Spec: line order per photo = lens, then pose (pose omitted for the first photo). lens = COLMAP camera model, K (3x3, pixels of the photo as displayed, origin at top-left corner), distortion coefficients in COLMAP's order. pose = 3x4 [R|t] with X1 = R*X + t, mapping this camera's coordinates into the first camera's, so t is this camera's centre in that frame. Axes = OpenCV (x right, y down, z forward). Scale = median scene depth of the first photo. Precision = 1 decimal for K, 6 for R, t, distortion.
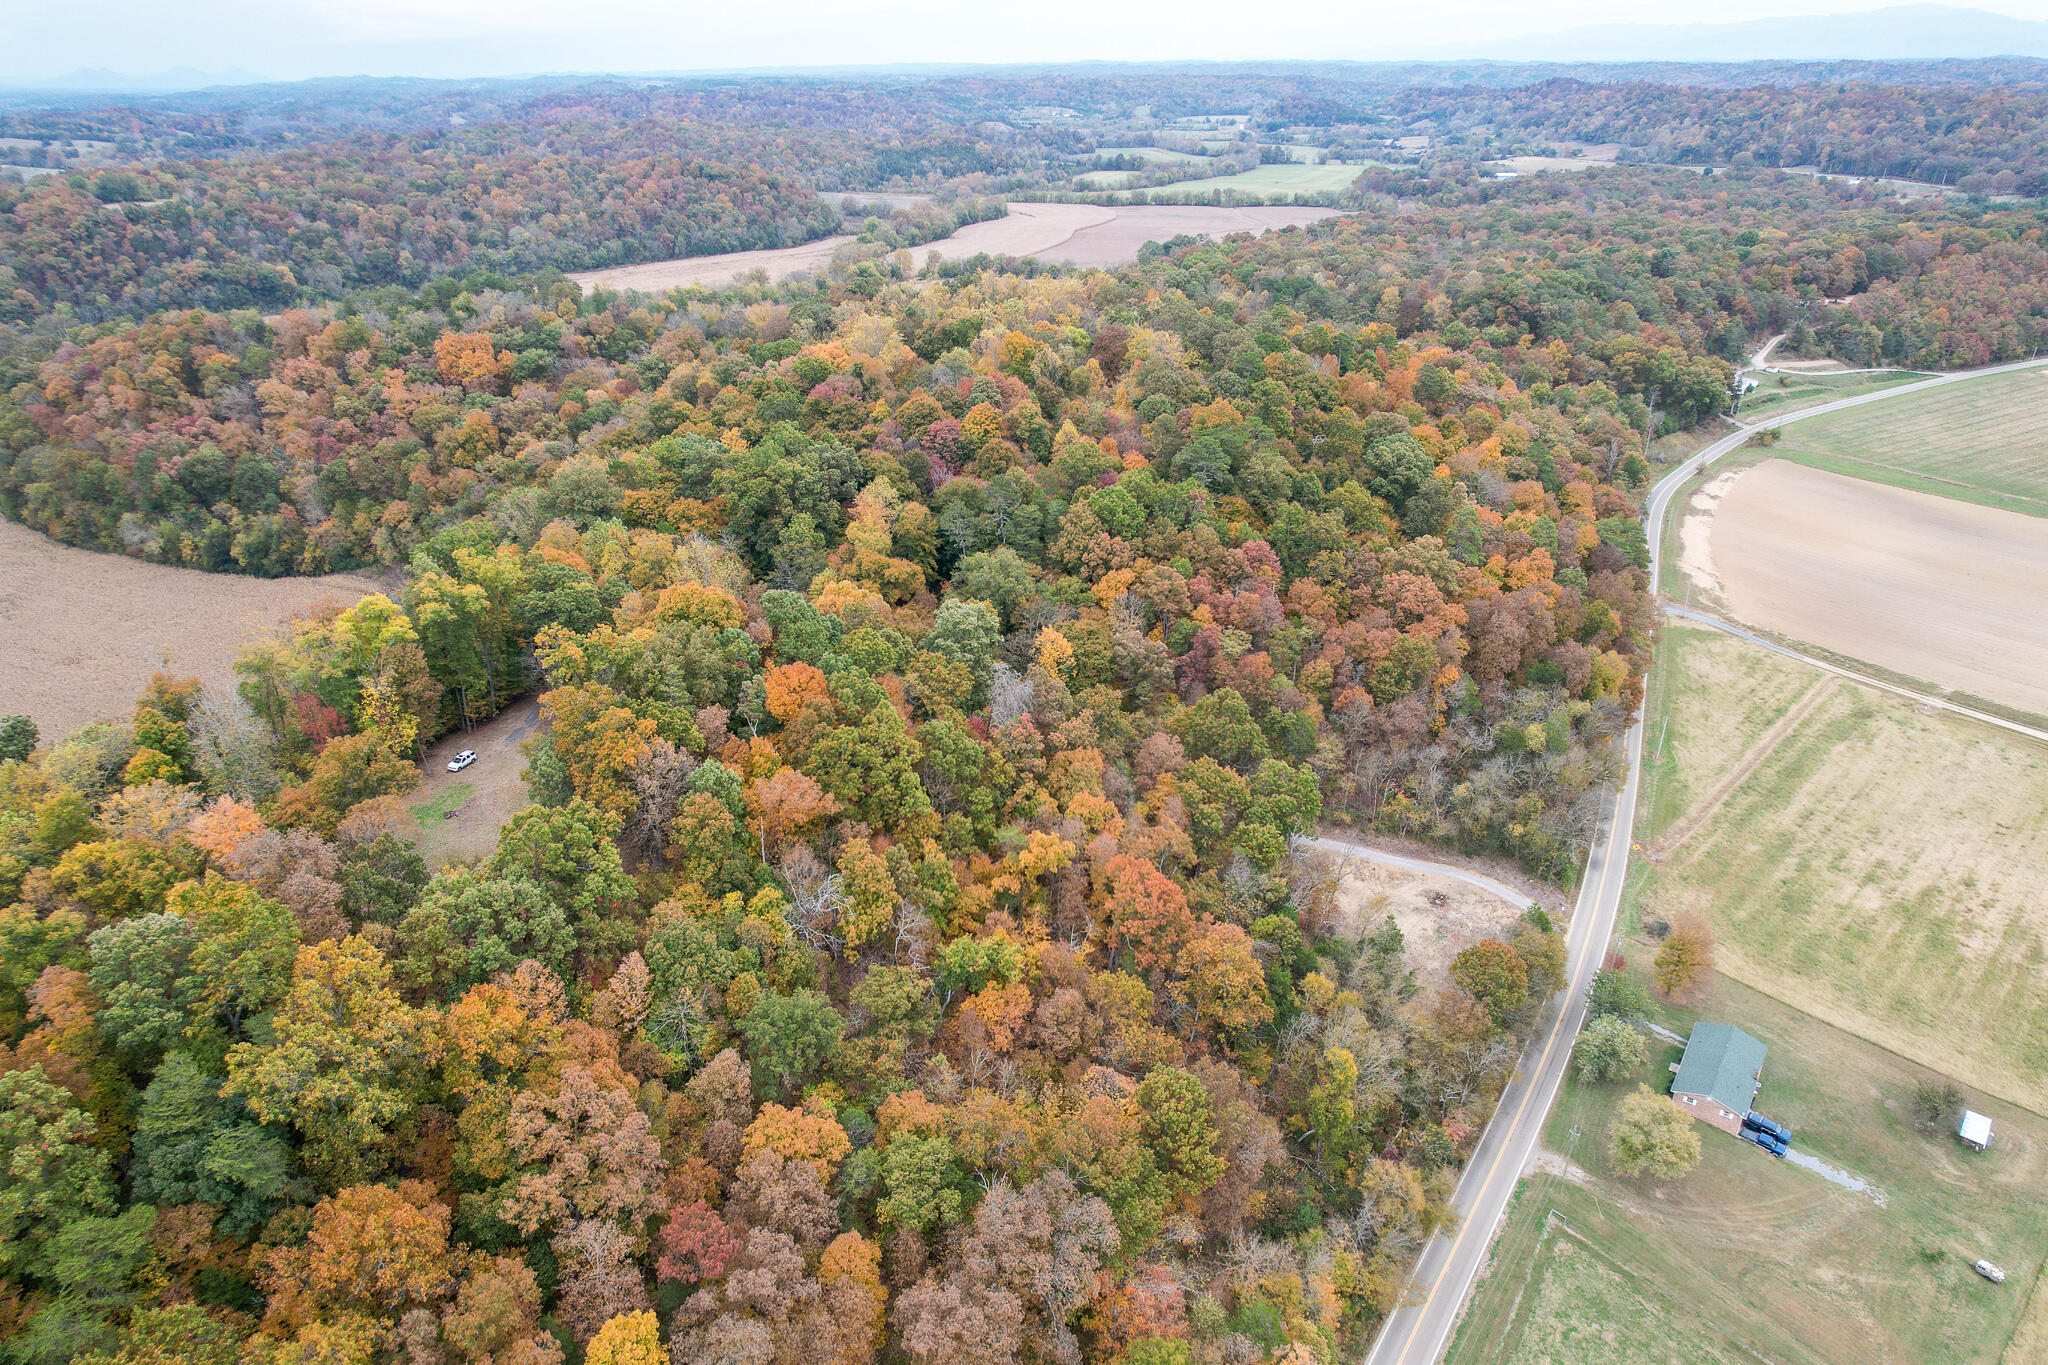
lens RADIAL K [[1295.4, 0, 1024.0], [0, 1295.4, 682.5], [0, 0, 1]] dist [-0.123018, 0.112531]
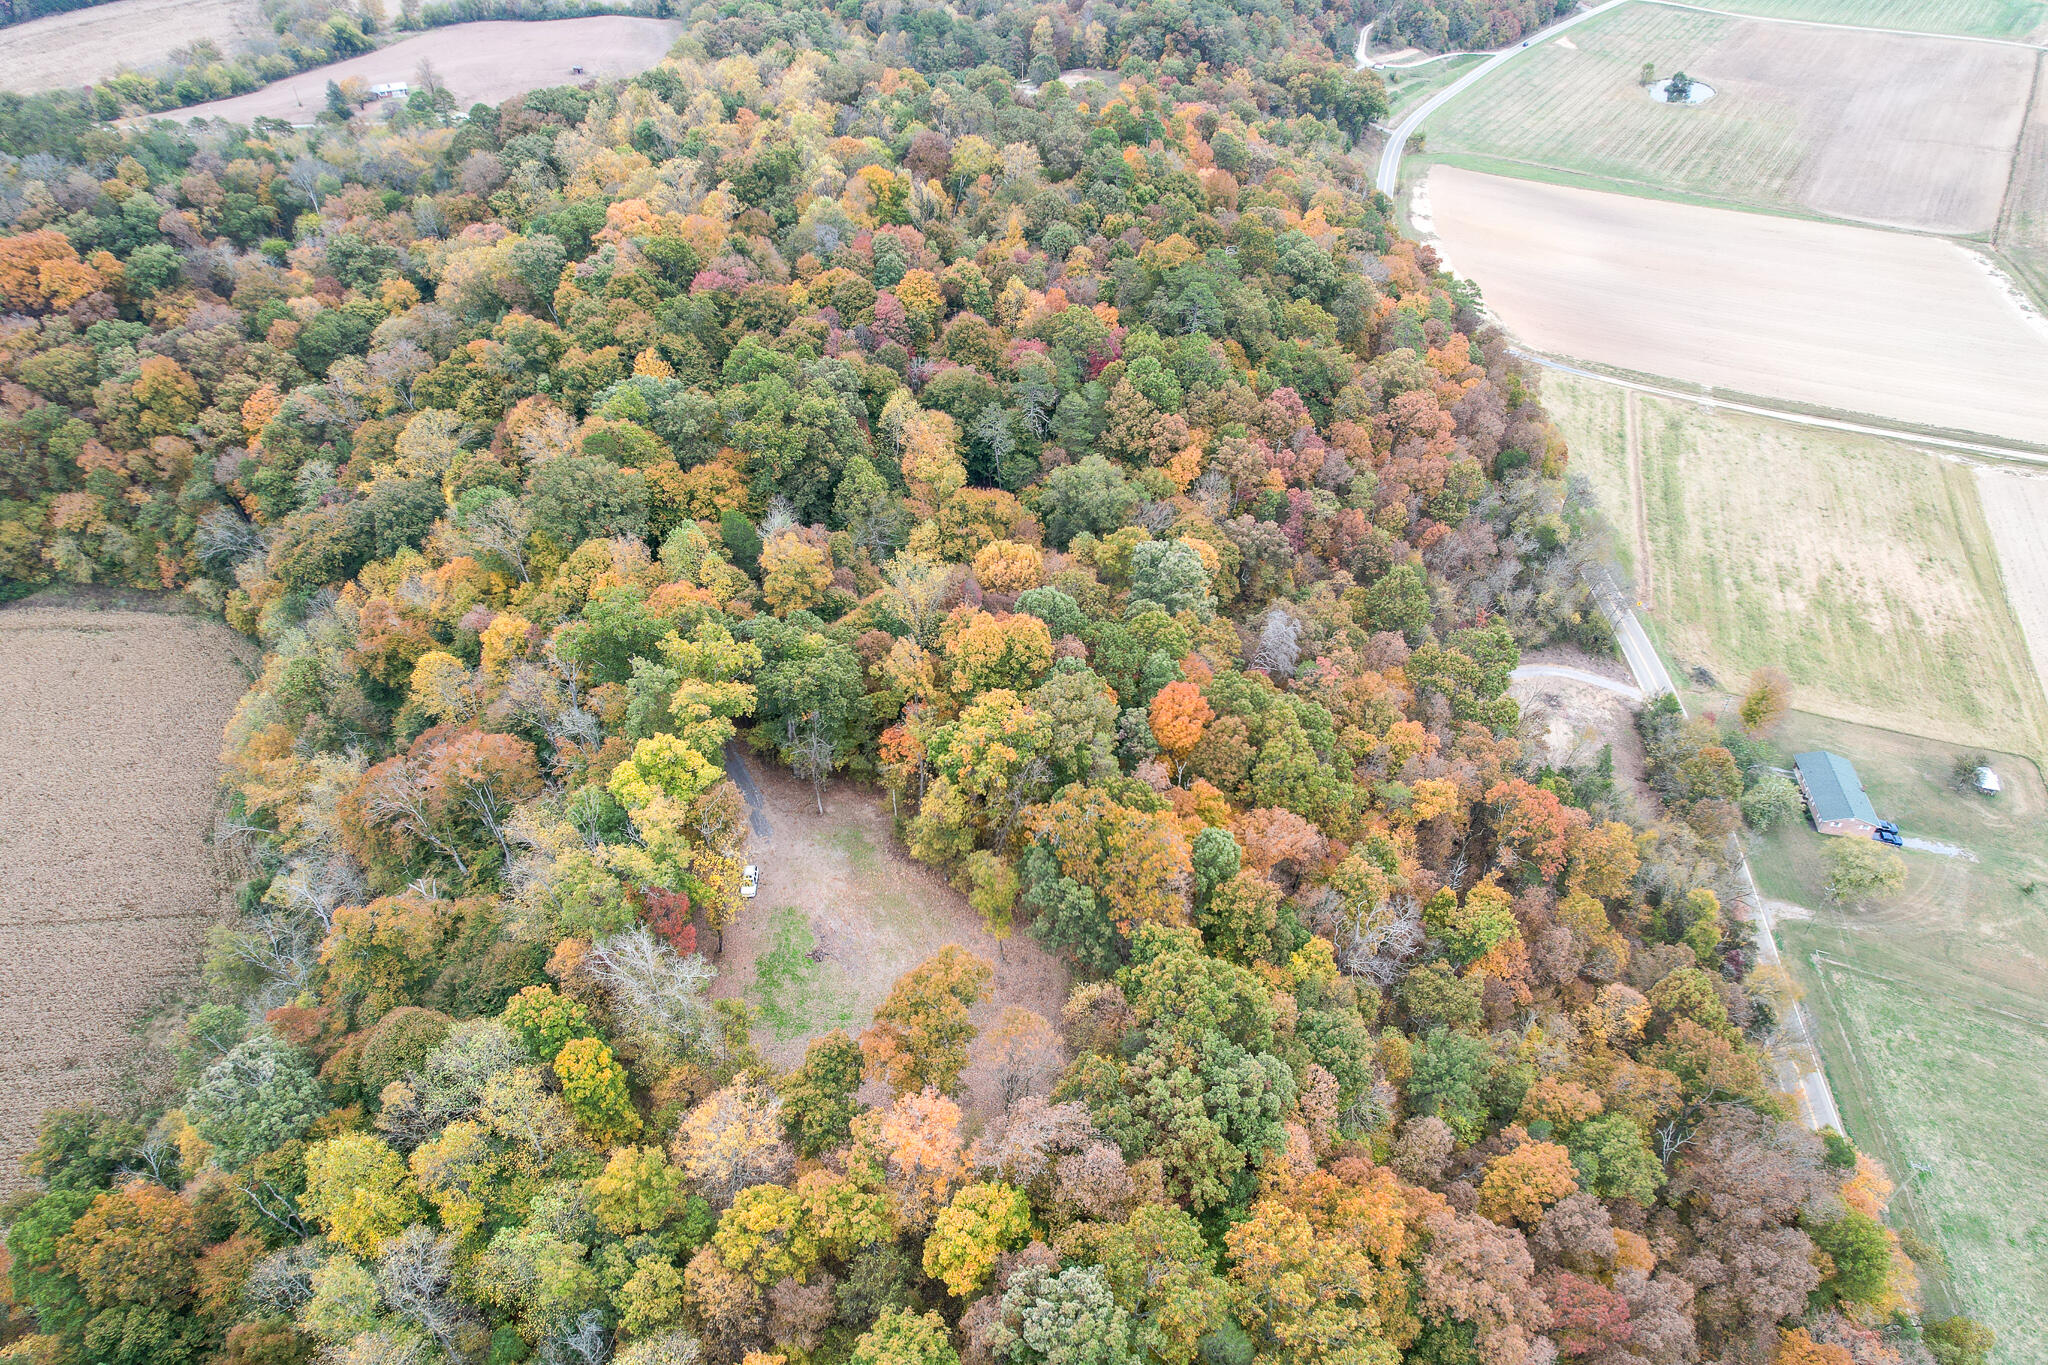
lens RADIAL K [[1284.4, 0, 1024.0], [0, 1284.4, 682.5], [0, 0, 1]] dist [-0.082738, 0.061023]
pose [[0.902093, -0.267499, 0.338634, -0.340303], [0.185404, 0.948834, 0.255617, -0.157268], [-0.389685, -0.167806, 0.905531, 0.121300]]
